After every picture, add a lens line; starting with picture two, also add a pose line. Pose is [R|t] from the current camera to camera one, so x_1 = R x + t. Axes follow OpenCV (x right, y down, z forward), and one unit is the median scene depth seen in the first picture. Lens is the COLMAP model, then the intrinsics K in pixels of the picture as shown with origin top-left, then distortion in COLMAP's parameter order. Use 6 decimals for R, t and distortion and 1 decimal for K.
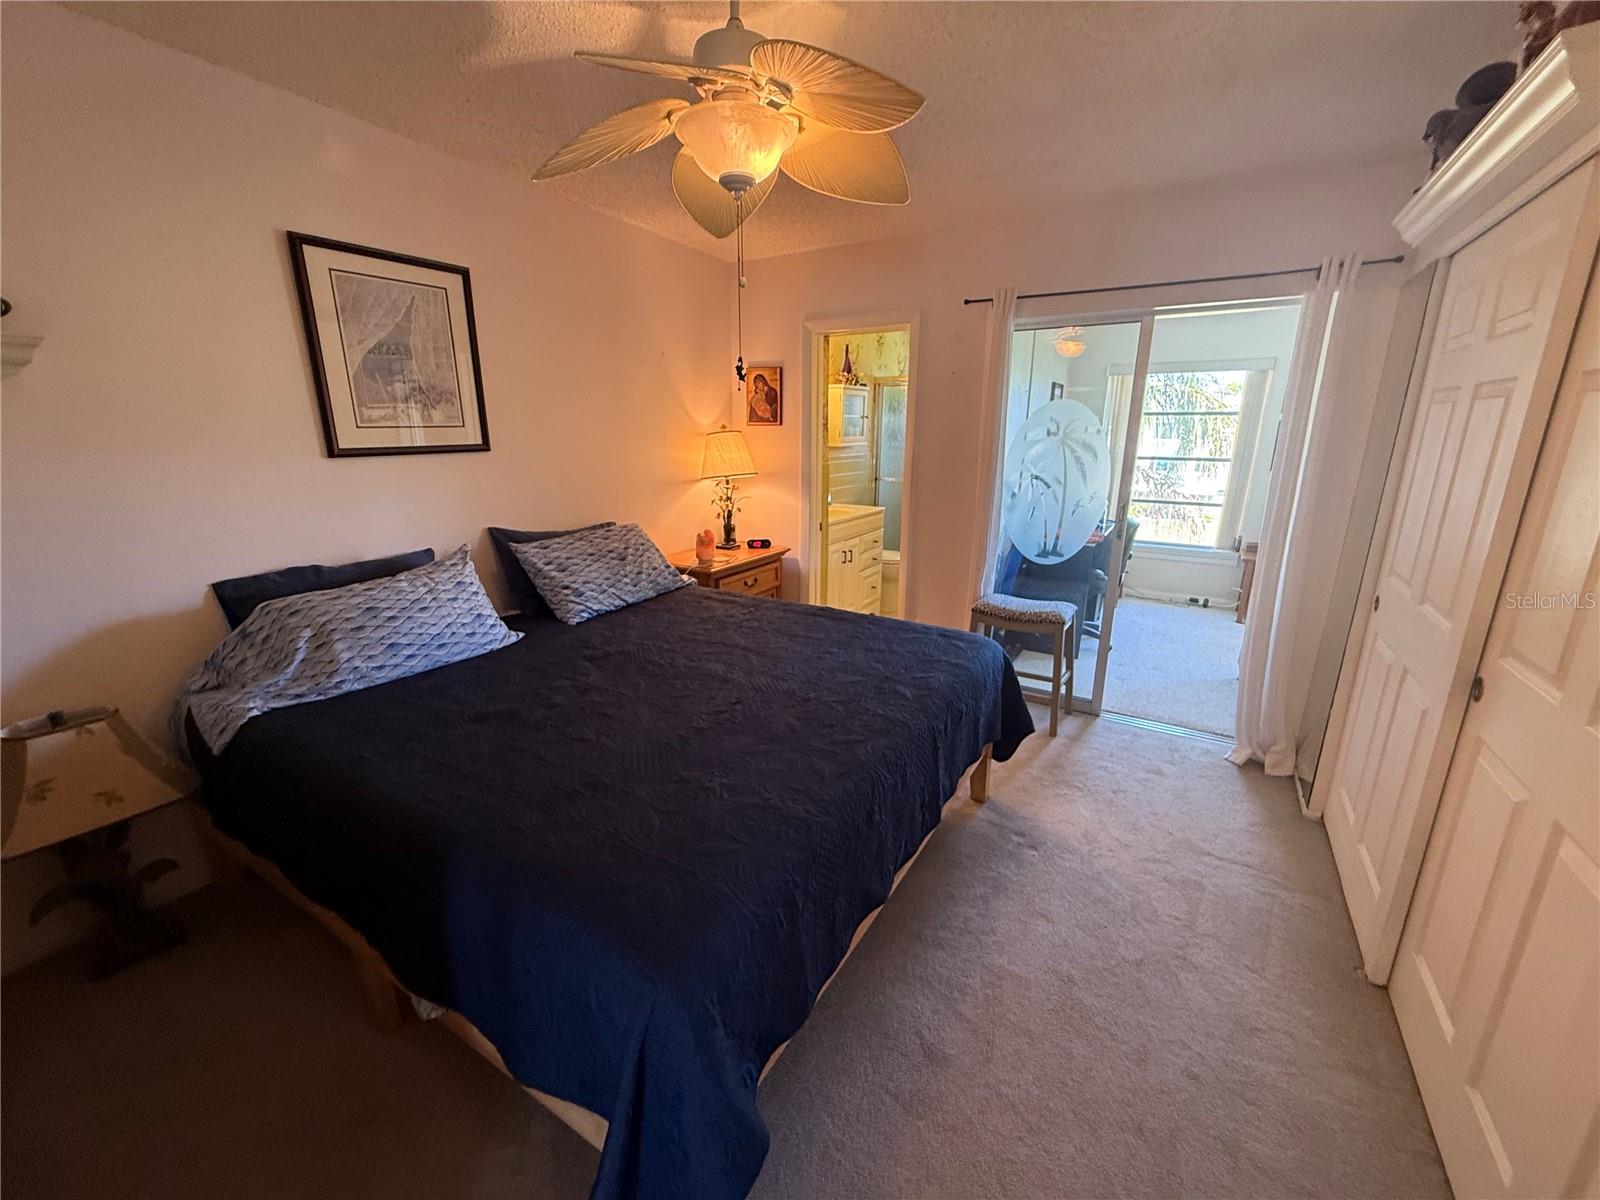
lens RADIAL K [[639.2, 0, 797.5], [0, 639.2, 601.3], [0, 0, 1]] dist [0.000881, 0.000860]
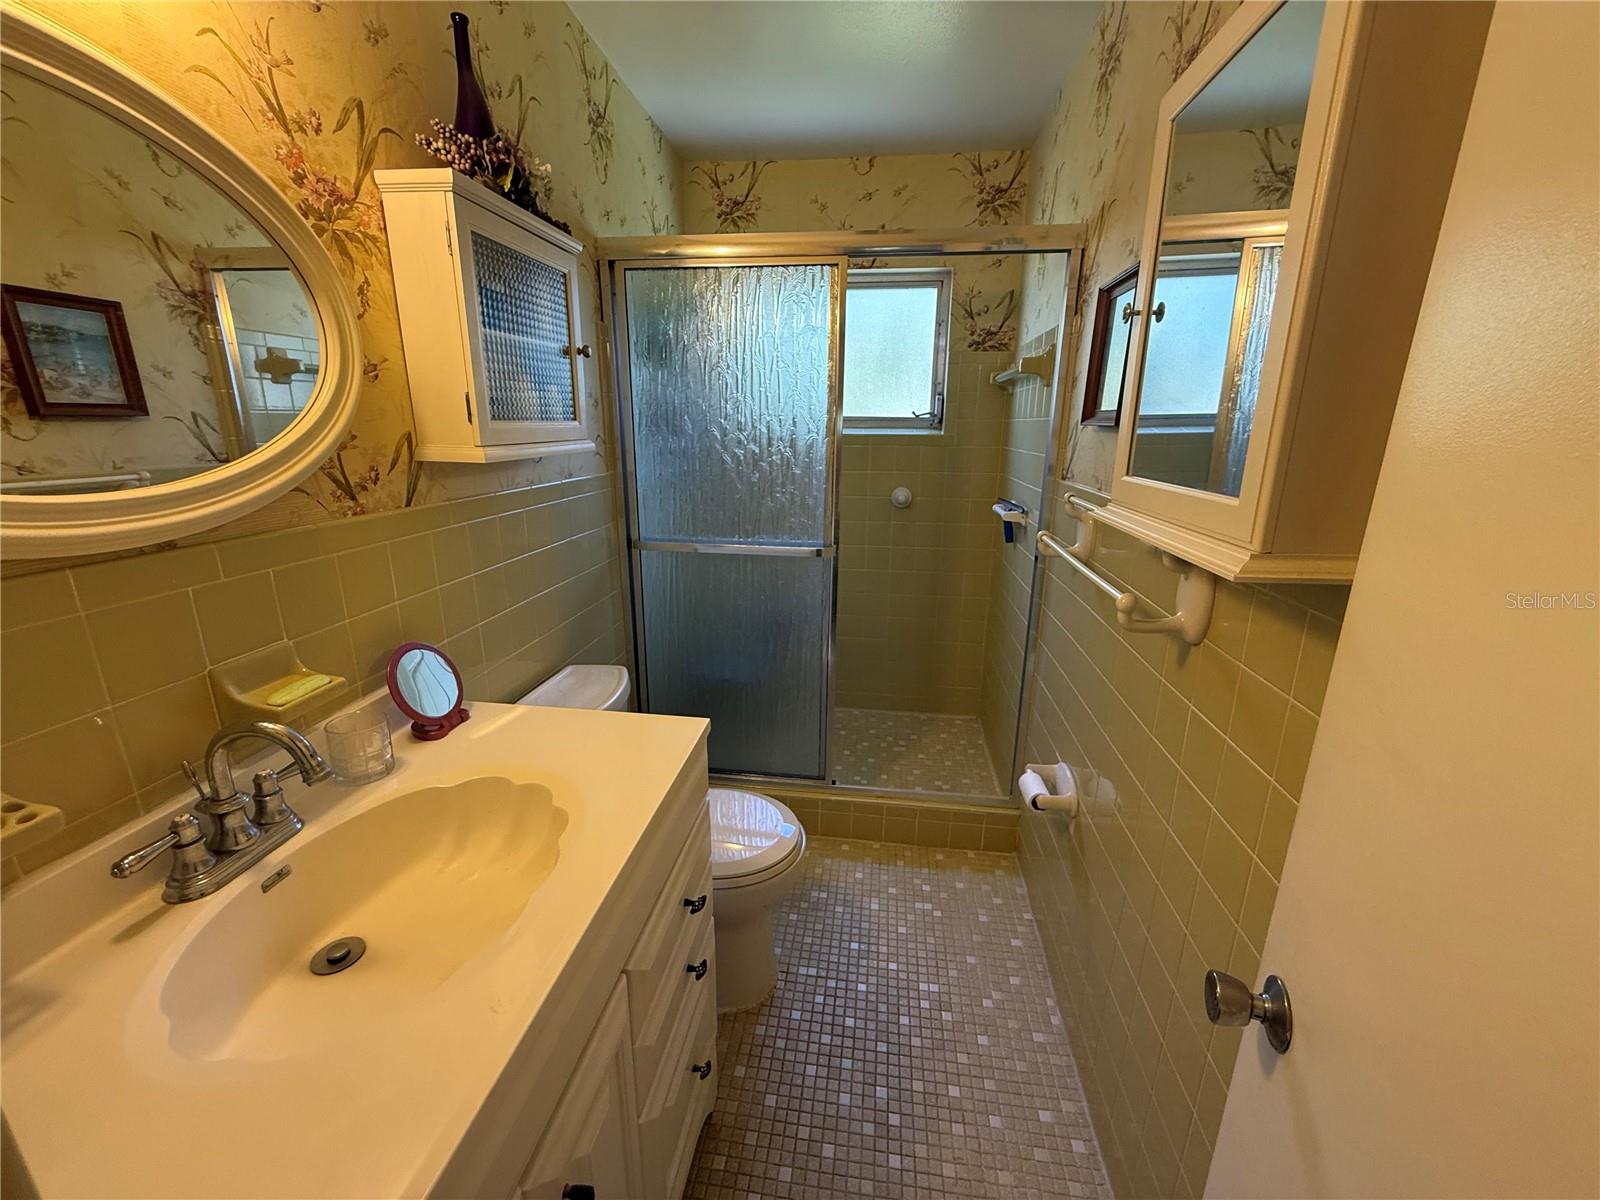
lens RADIAL K [[639.2, 0, 801.9], [0, 639.2, 591.8], [0, 0, 1]] dist [0.000881, 0.000860]
pose [[0.910412, -0.100665, 0.401268, 0.072525], [0.099225, 0.994765, 0.024427, -0.179602], [-0.401626, 0.017577, 0.915635, 0.703755]]
